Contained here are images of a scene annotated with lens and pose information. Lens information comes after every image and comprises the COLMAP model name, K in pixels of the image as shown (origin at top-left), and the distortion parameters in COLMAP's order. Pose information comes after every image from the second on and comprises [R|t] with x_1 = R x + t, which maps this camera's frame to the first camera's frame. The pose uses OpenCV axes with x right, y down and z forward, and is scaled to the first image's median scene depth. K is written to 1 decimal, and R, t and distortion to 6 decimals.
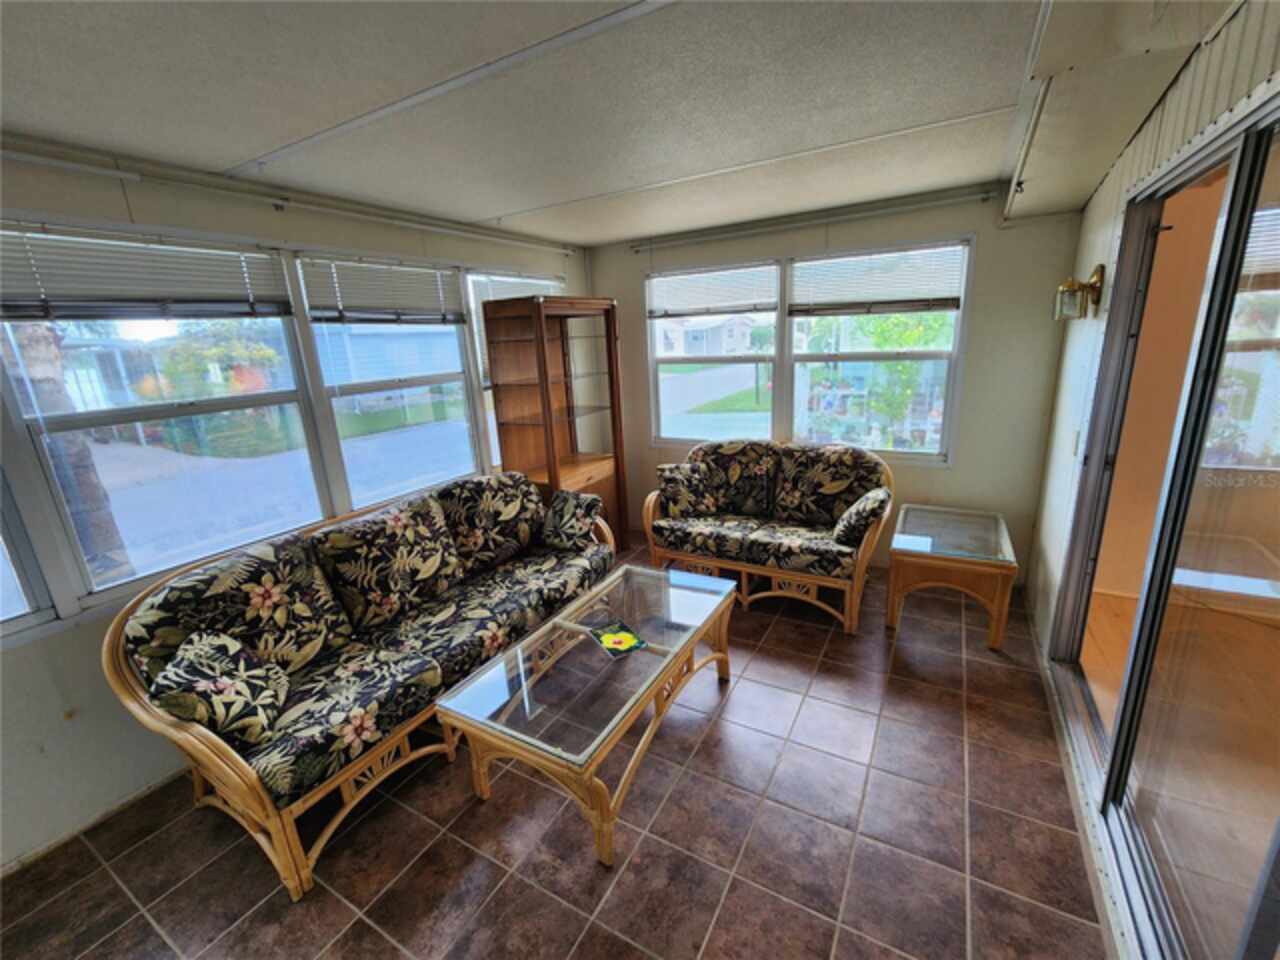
lens RADIAL K [[528.2, 0, 642.0], [0, 528.2, 476.2], [0, 0, 1]] dist [0.001278, 0.000418]
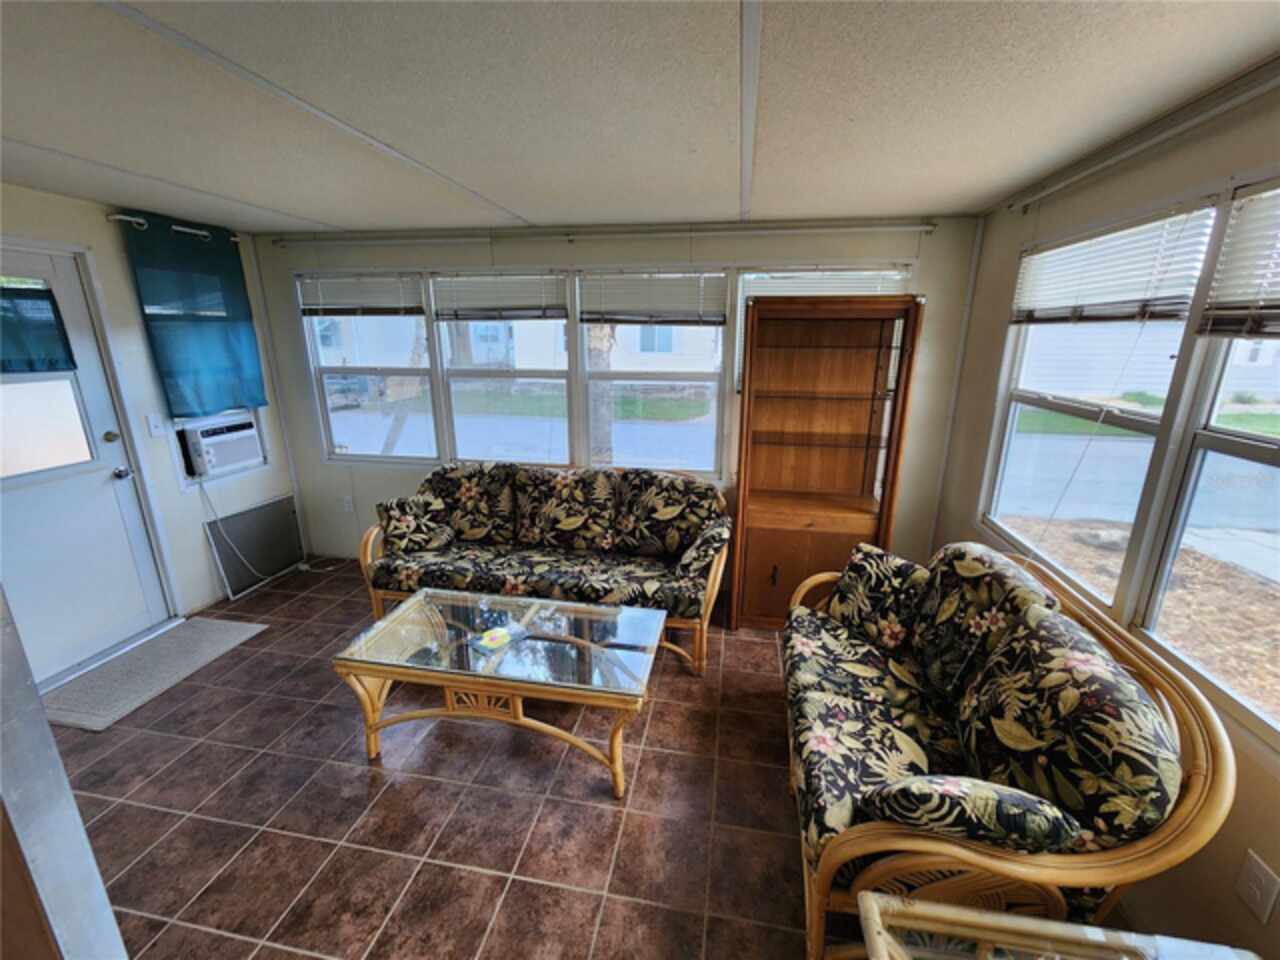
lens RADIAL K [[528.2, 0, 644.0], [0, 528.2, 481.5], [0, 0, 1]] dist [0.001278, 0.000418]
pose [[0.336276, 0.301001, -0.892366, 0.708230], [-0.264845, 0.939533, 0.217107, -0.227359], [0.903756, 0.163331, 0.395661, 0.625953]]
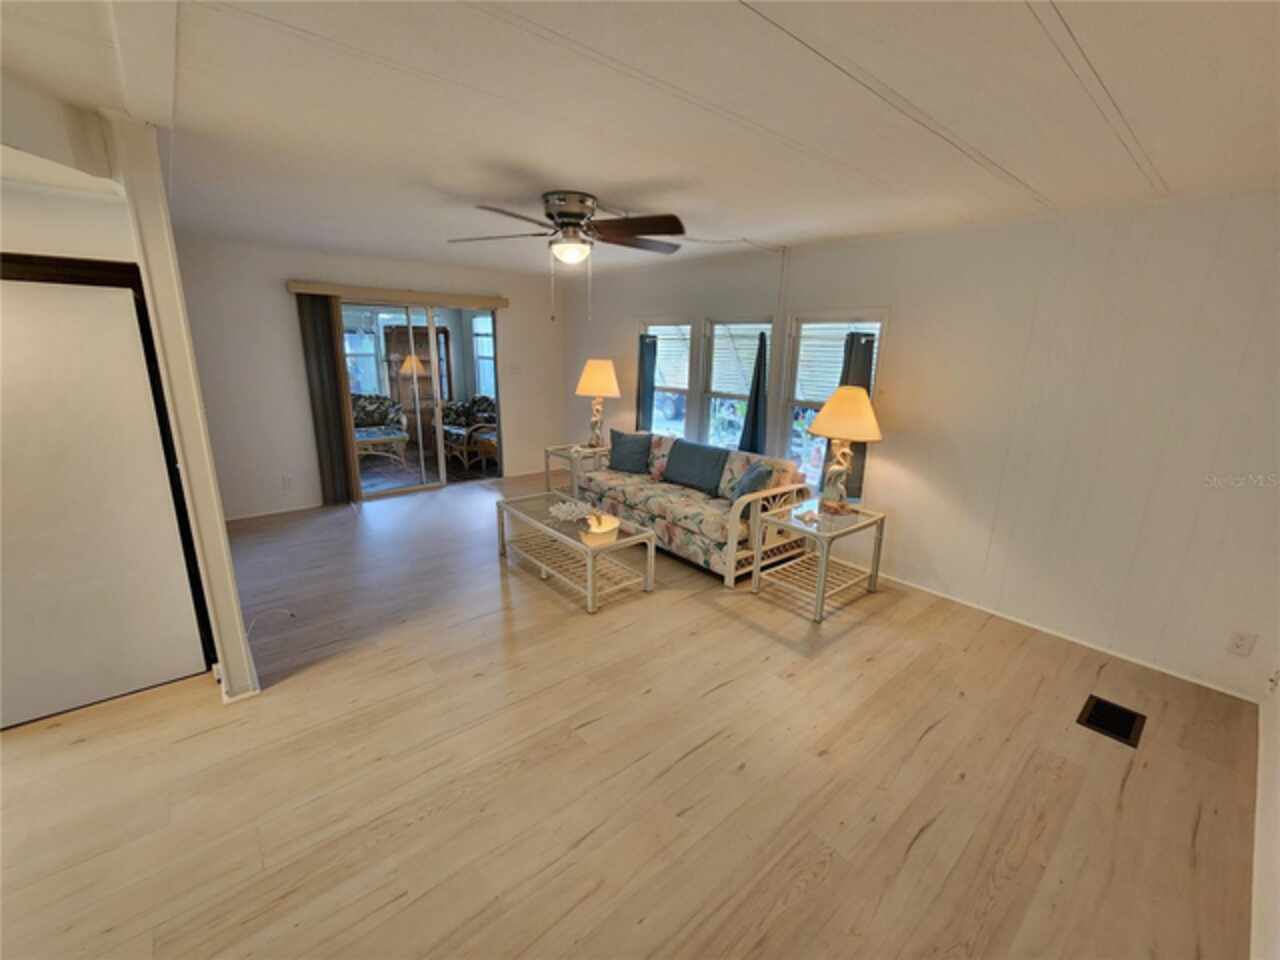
lens RADIAL K [[528.2, 0, 641.9], [0, 528.2, 483.4], [0, 0, 1]] dist [0.001278, 0.000418]
pose [[0.942260, 0.139790, -0.304312, 2.076529], [-0.144874, 0.989432, 0.005928, 0.255420], [0.301925, 0.038501, 0.952554, -1.180032]]
